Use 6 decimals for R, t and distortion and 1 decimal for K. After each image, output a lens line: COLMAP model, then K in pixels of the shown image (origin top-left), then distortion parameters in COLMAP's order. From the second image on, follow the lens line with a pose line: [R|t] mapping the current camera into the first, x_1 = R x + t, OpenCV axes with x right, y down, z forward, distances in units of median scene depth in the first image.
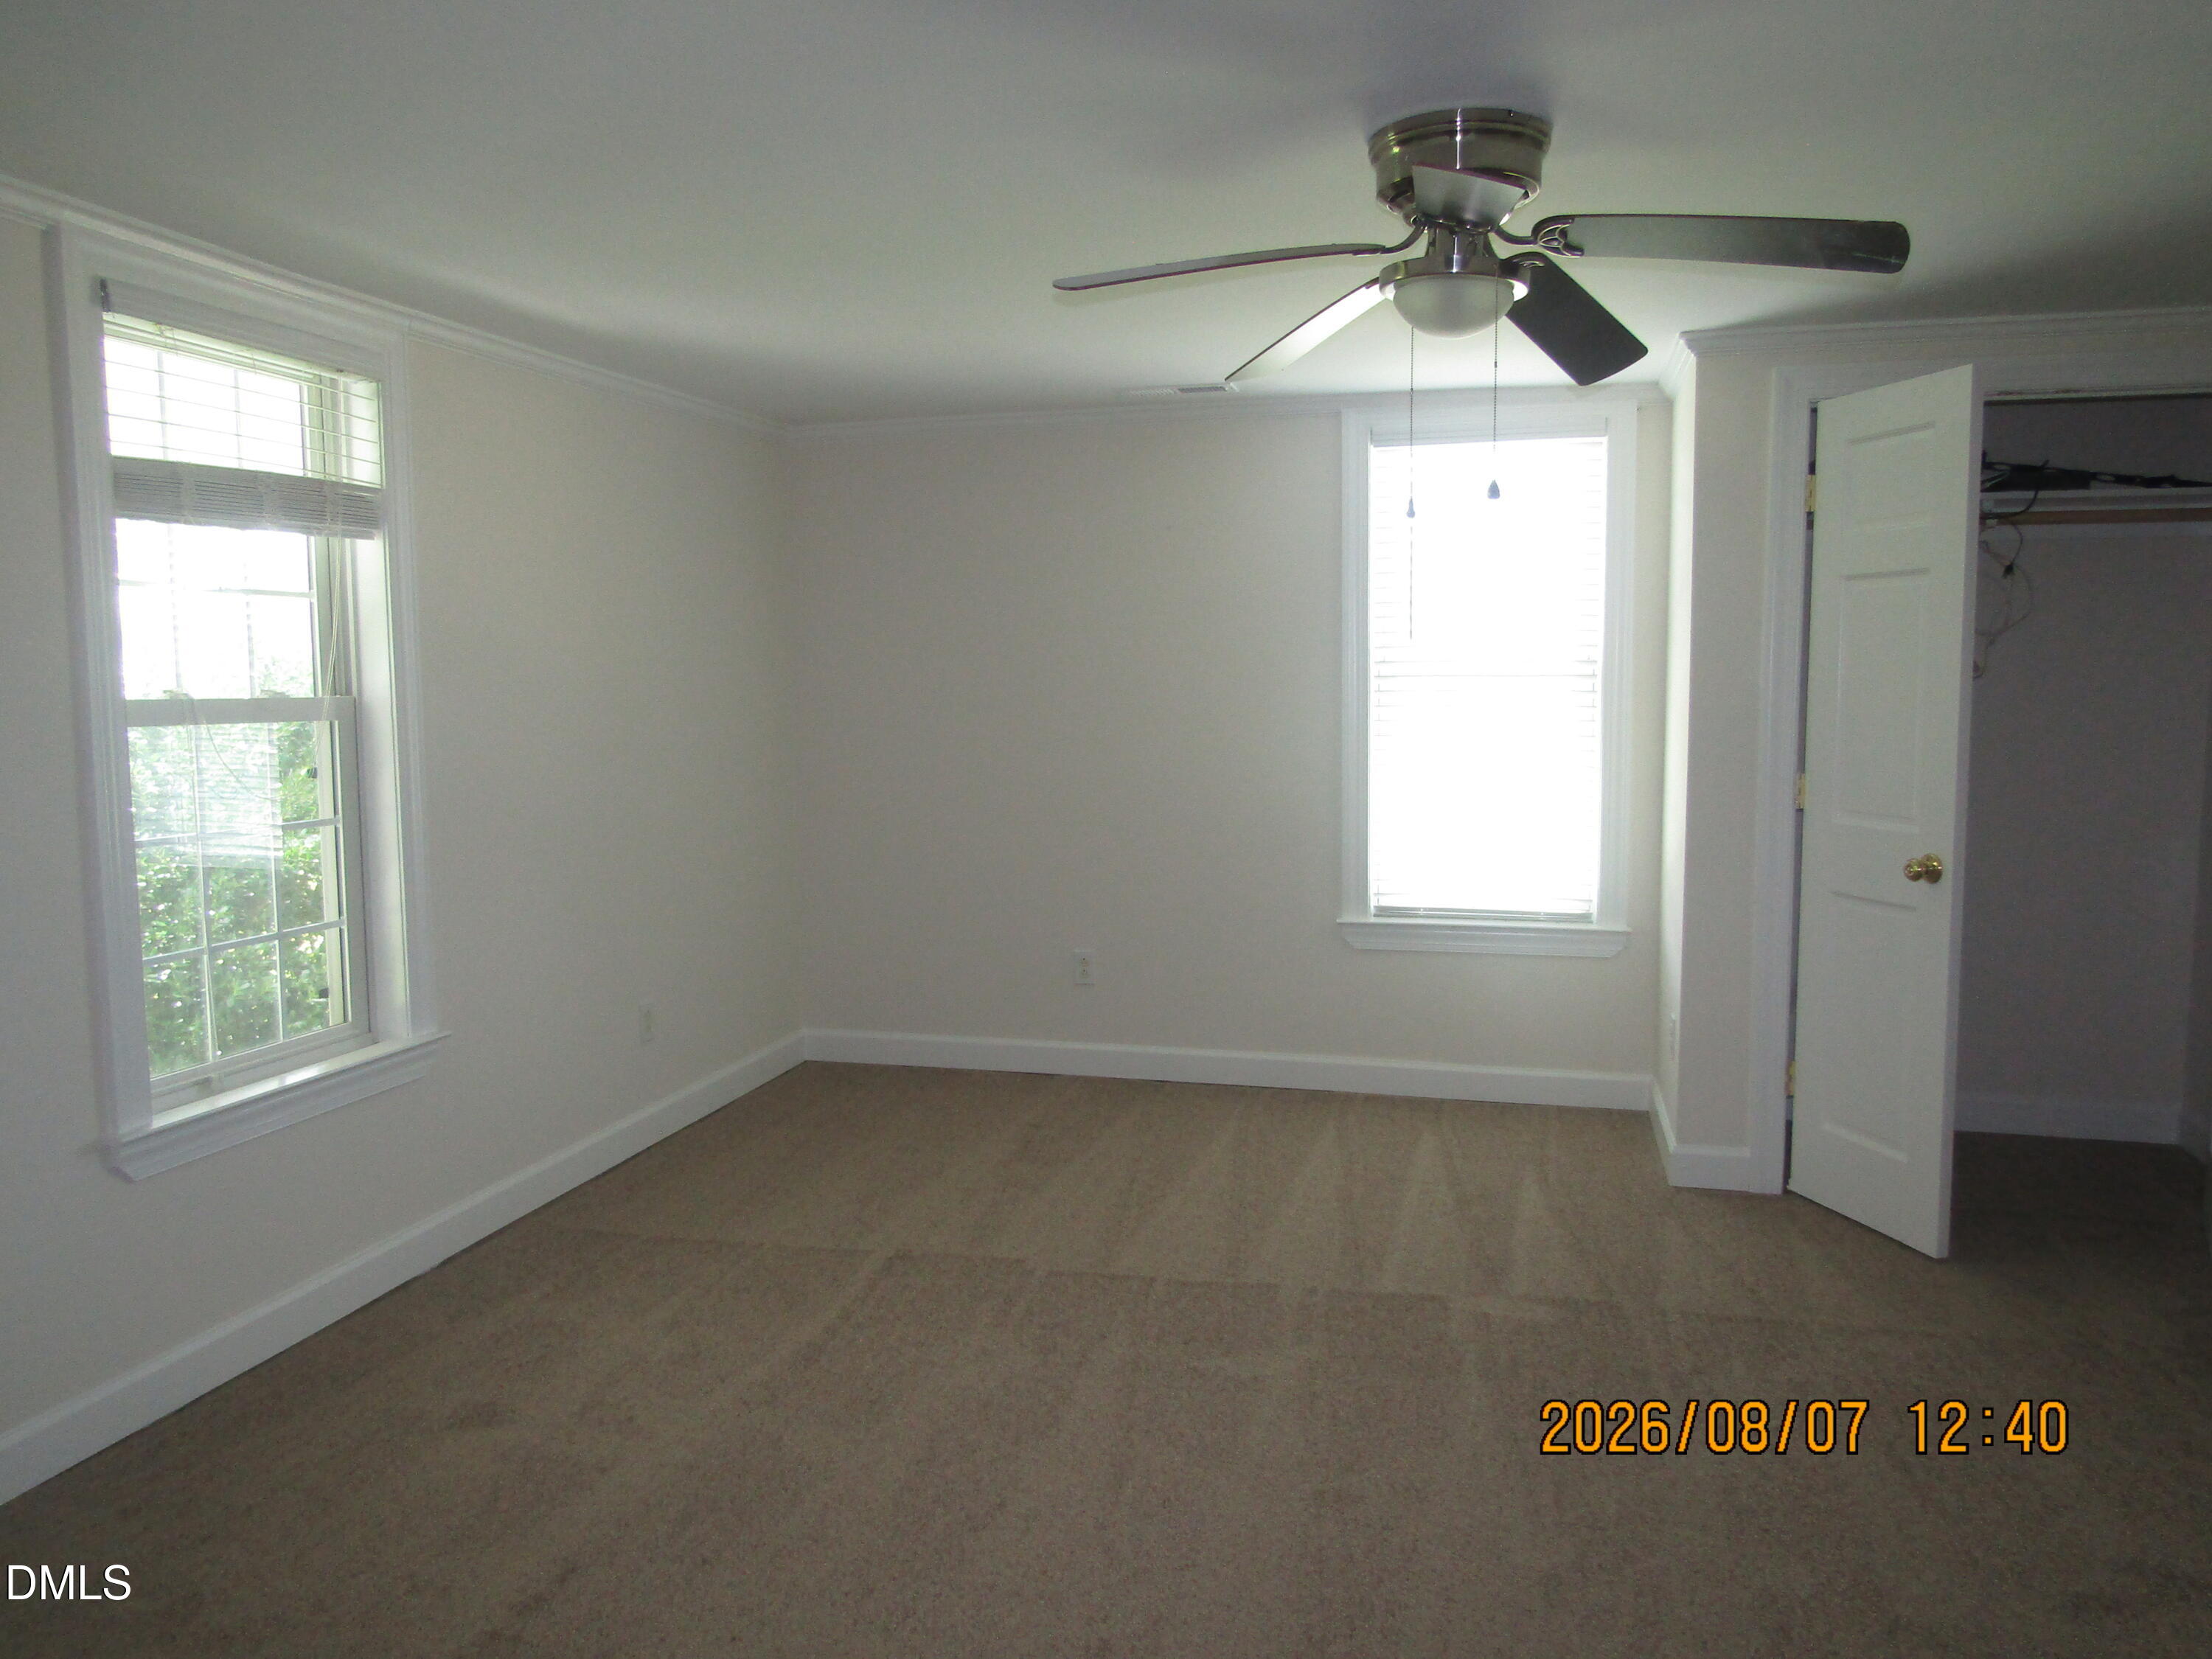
lens RADIAL K [[1564.7, 0, 1085.5], [0, 1564.7, 824.6], [0, 0, 1]] dist [0.003602, 0.001546]
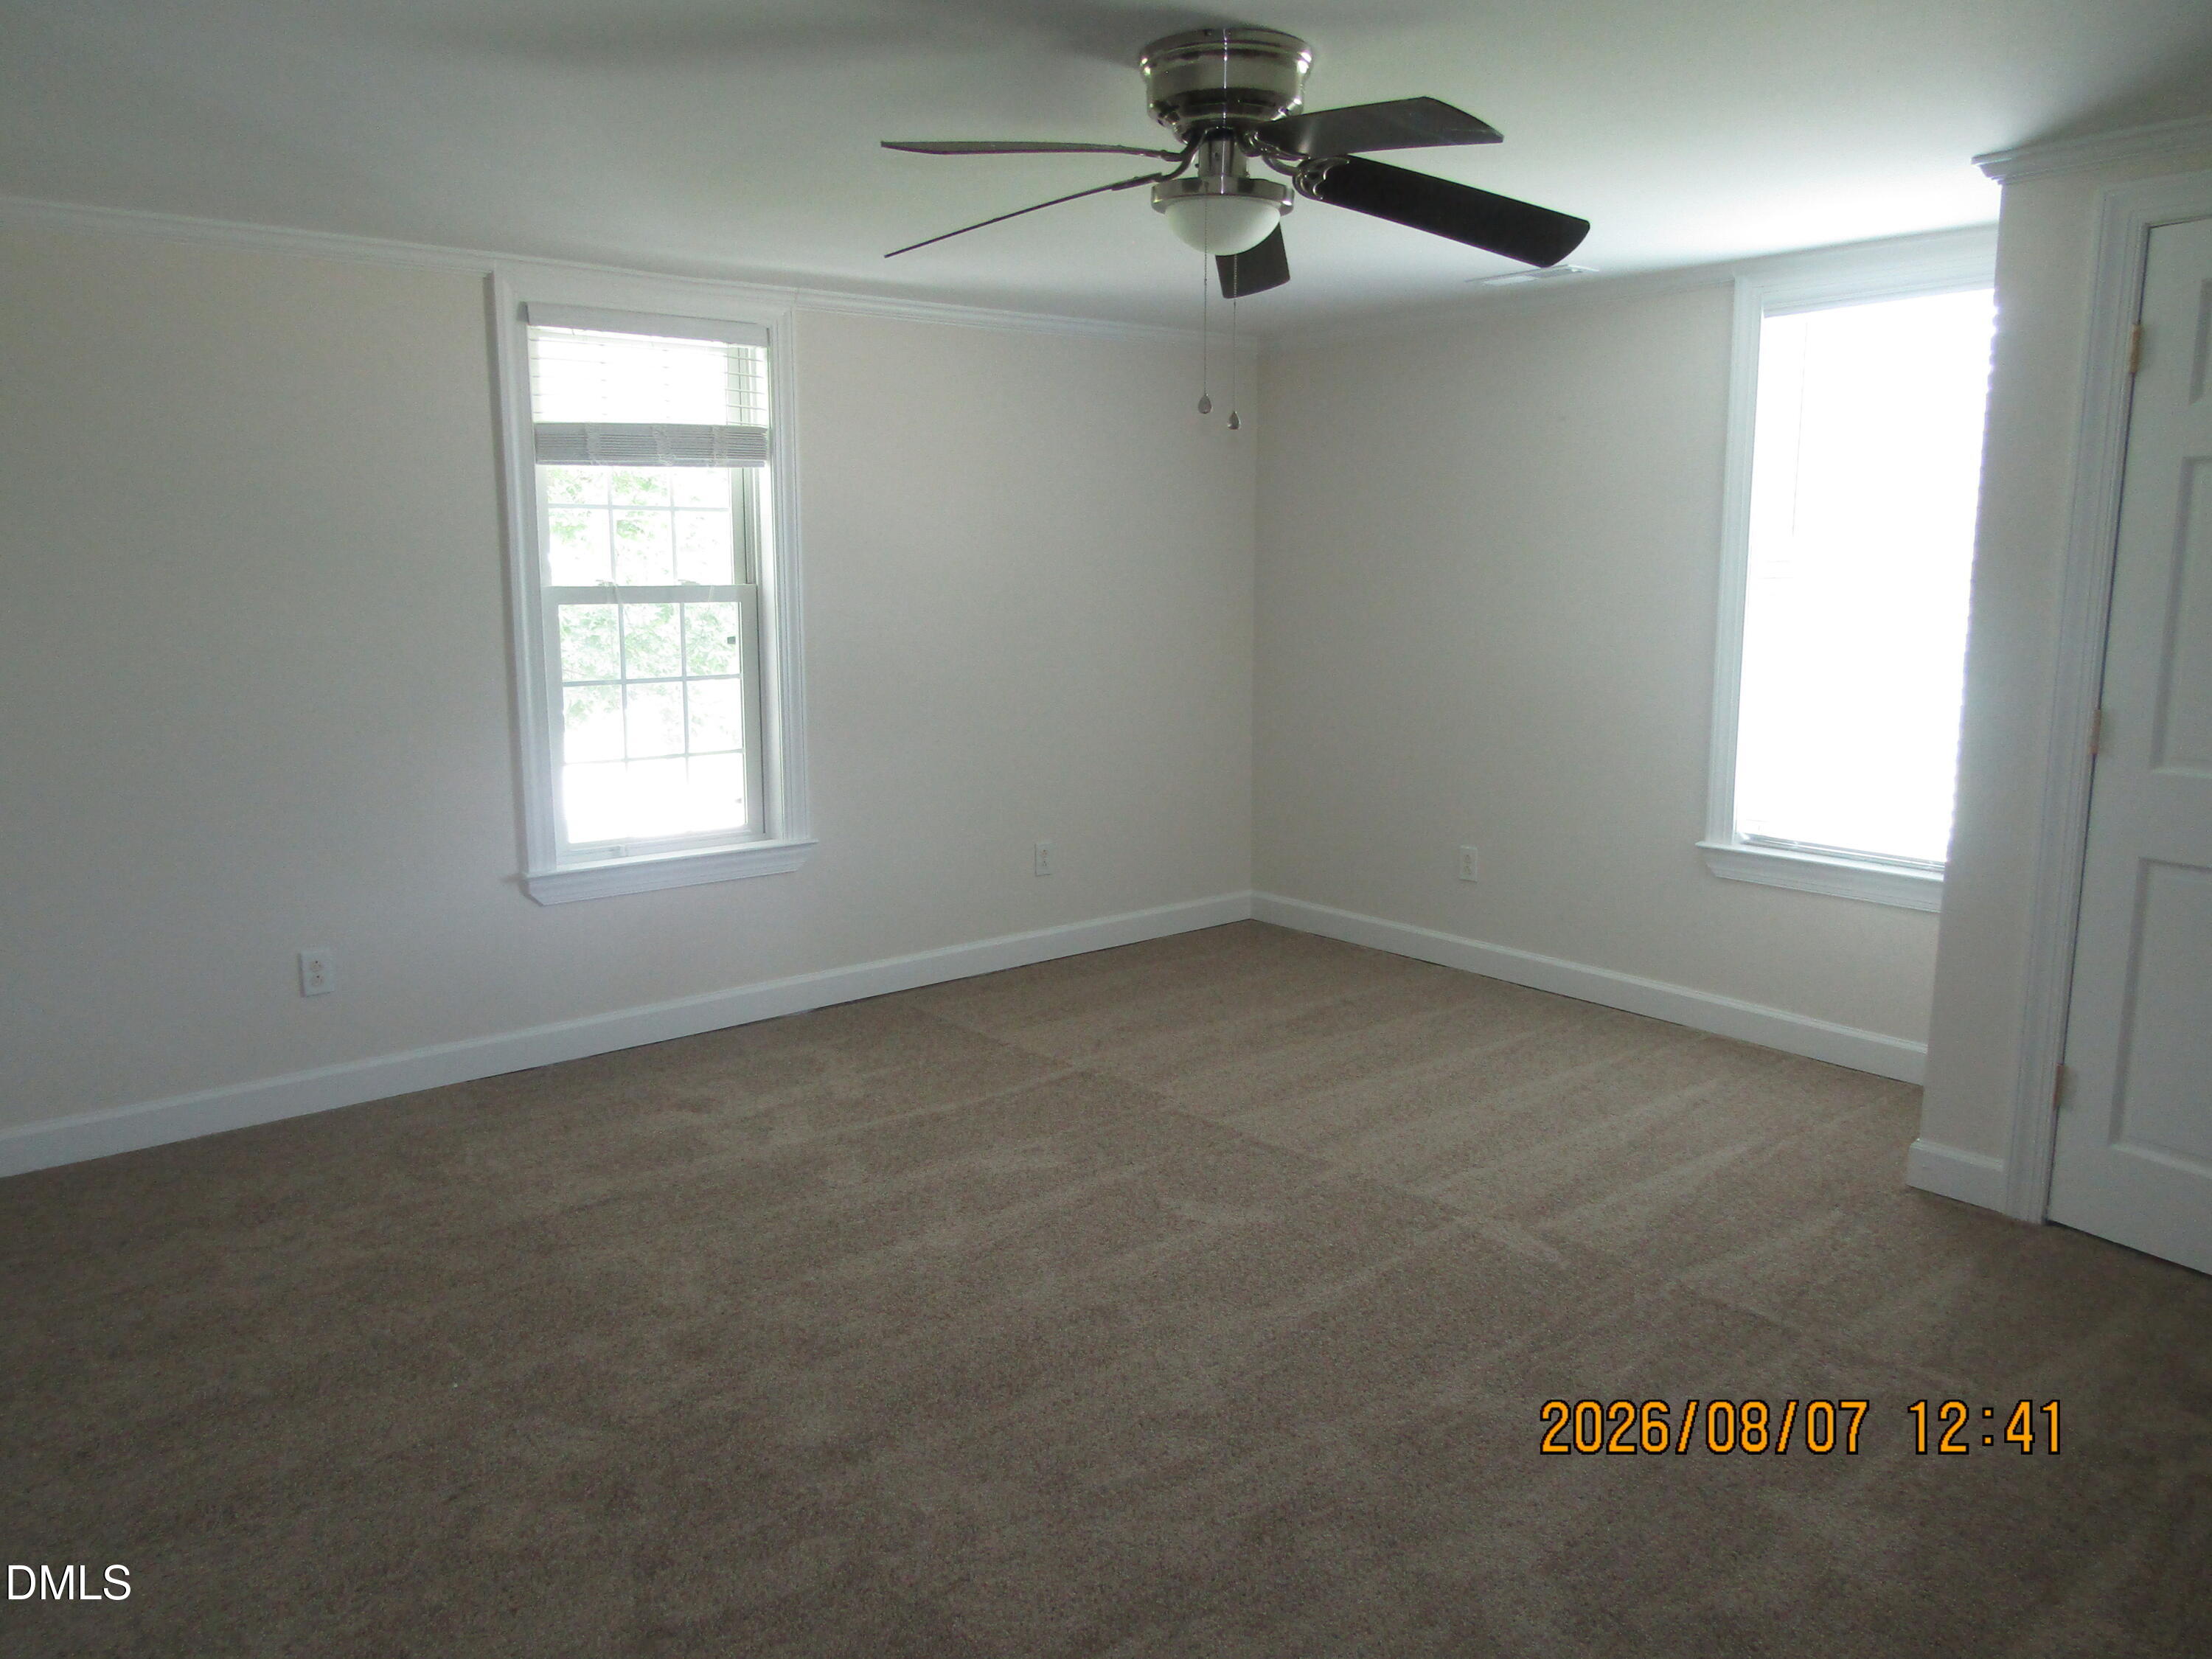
lens RADIAL K [[1528.8, 0, 1106.0], [0, 1528.8, 829.5], [0, 0, 1]] dist [-0.000667, 0.000896]
pose [[0.813118, 0.105663, -0.572428, 0.528509], [-0.061428, 0.993472, 0.096127, -0.017272], [0.578849, -0.042999, 0.814301, 0.083228]]
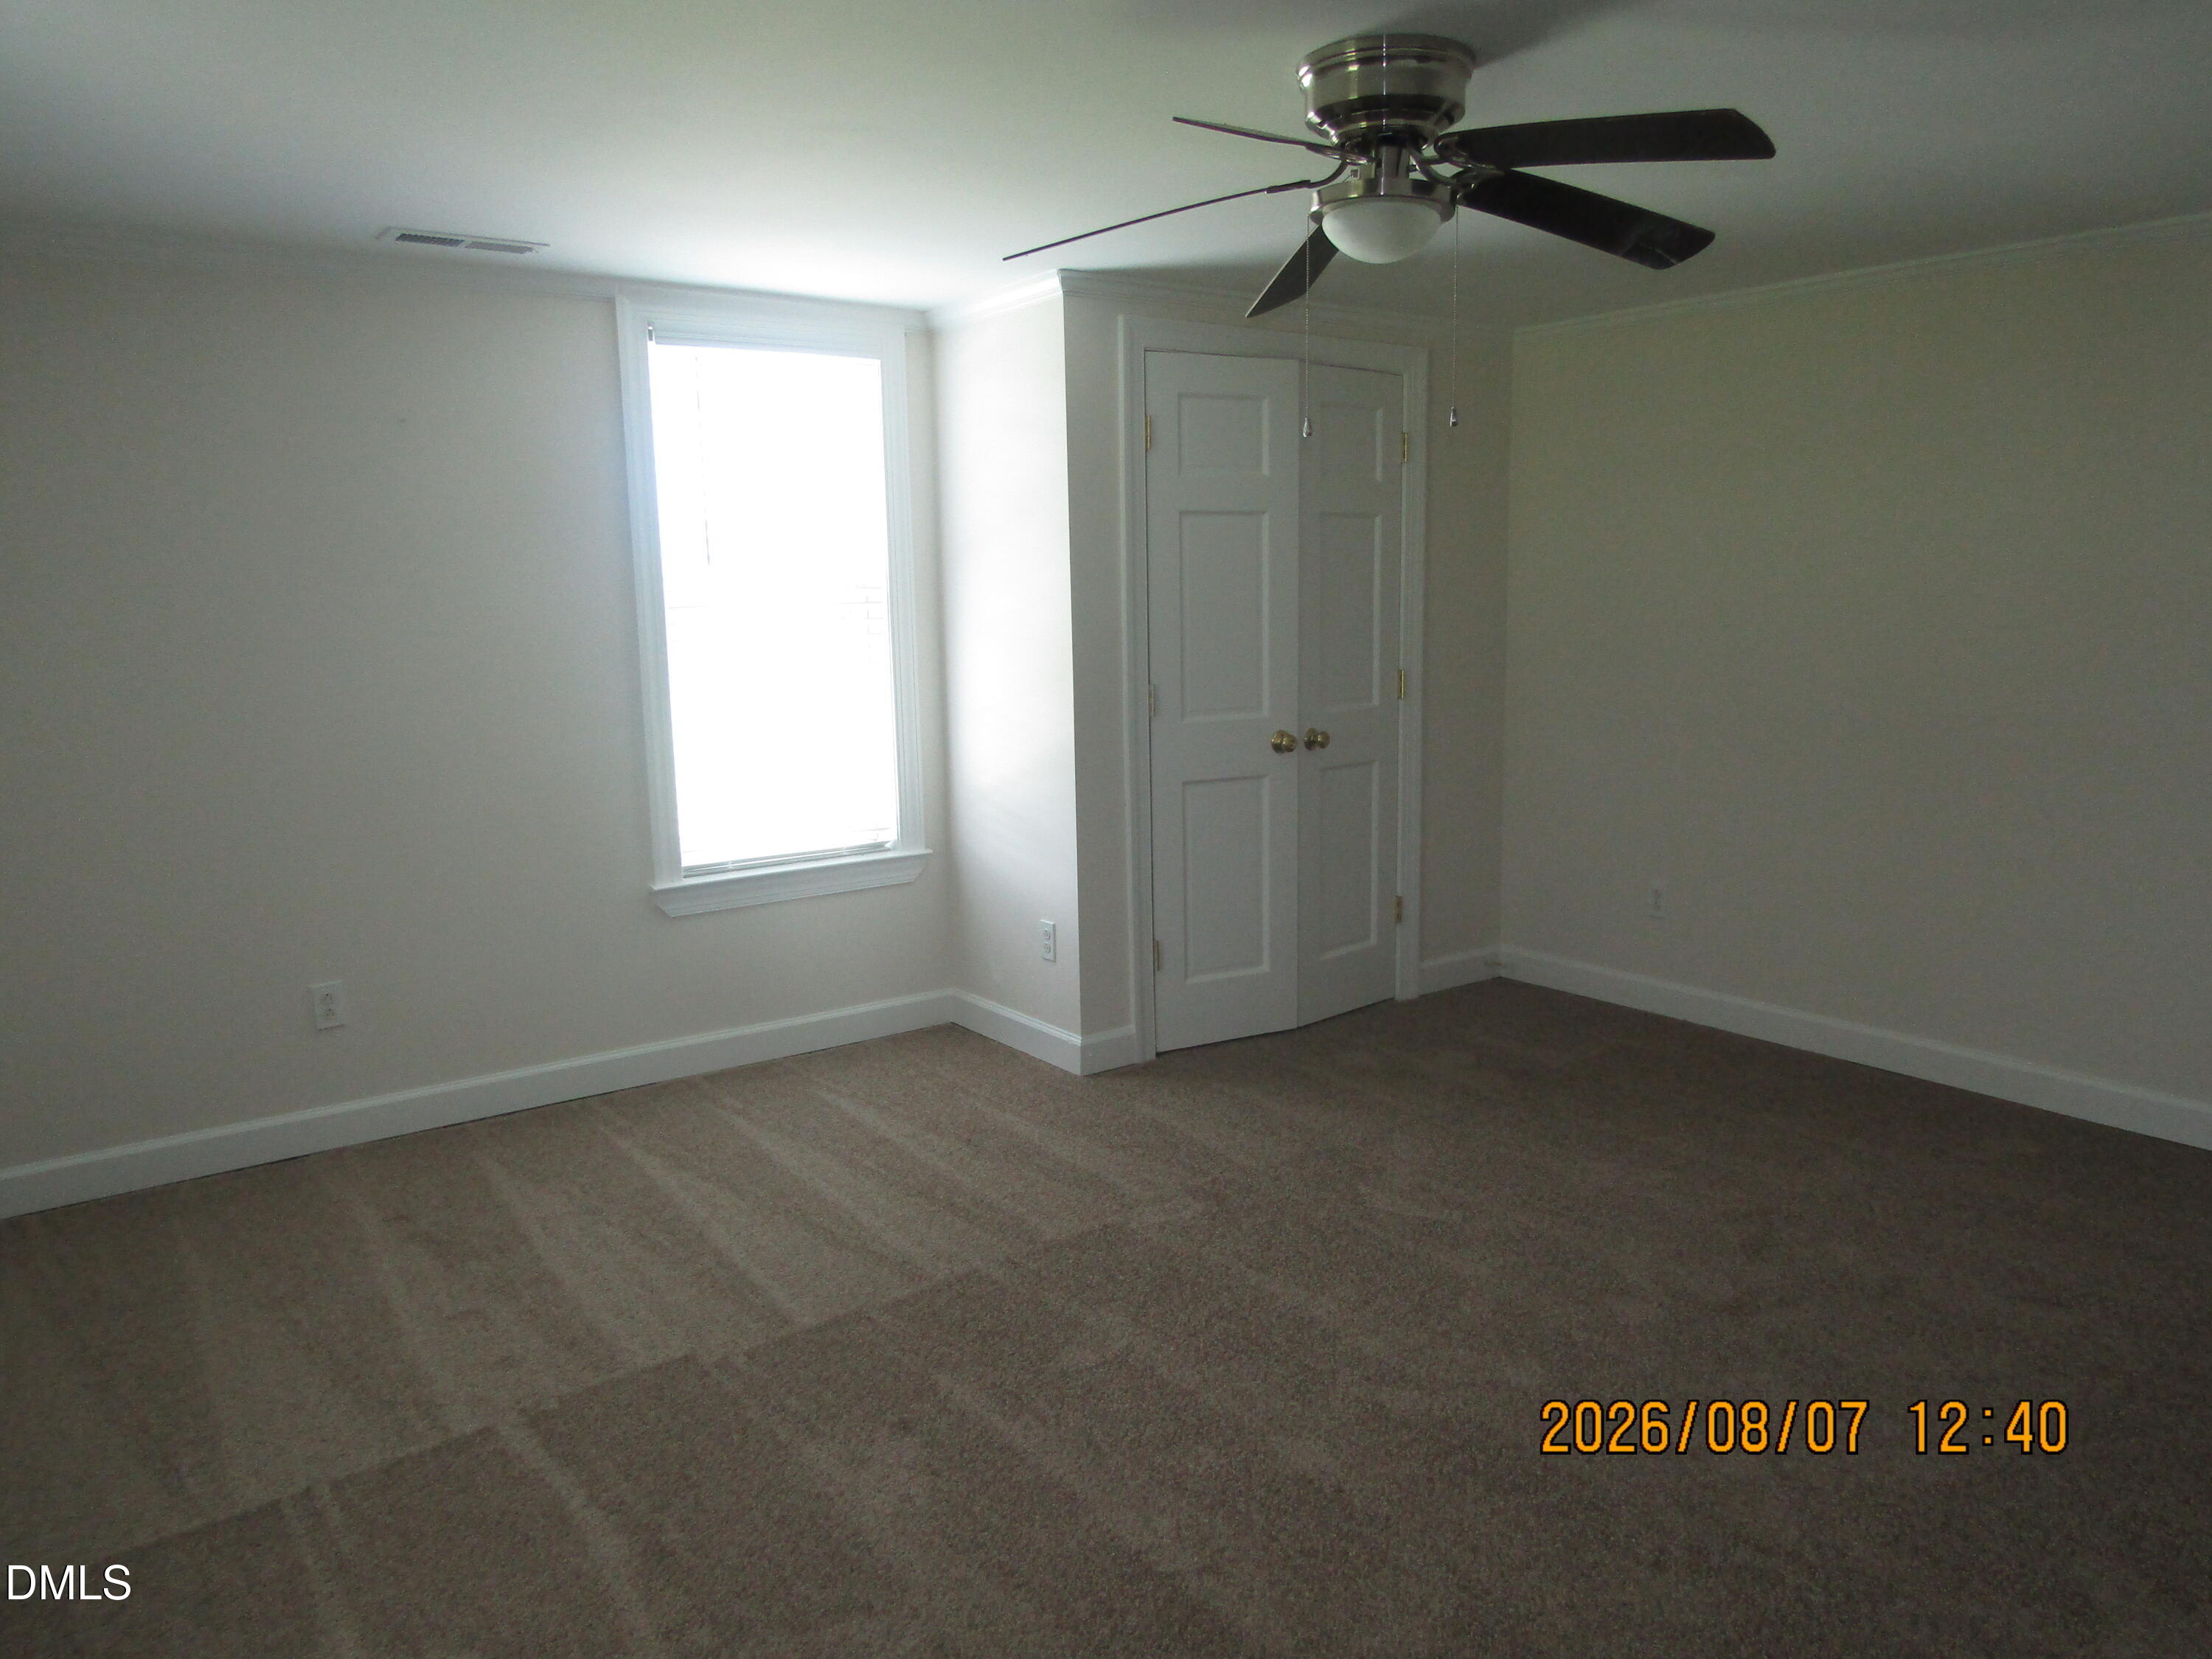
lens RADIAL K [[1594.6, 0, 1106.0], [0, 1594.6, 829.5], [0, 0, 1]] dist [0.000220, -0.000007]
pose [[0.630328, -0.125560, 0.766108, -0.482826], [0.091111, 0.991979, 0.087615, -0.036084], [-0.770964, 0.014575, 0.636712, 0.318110]]
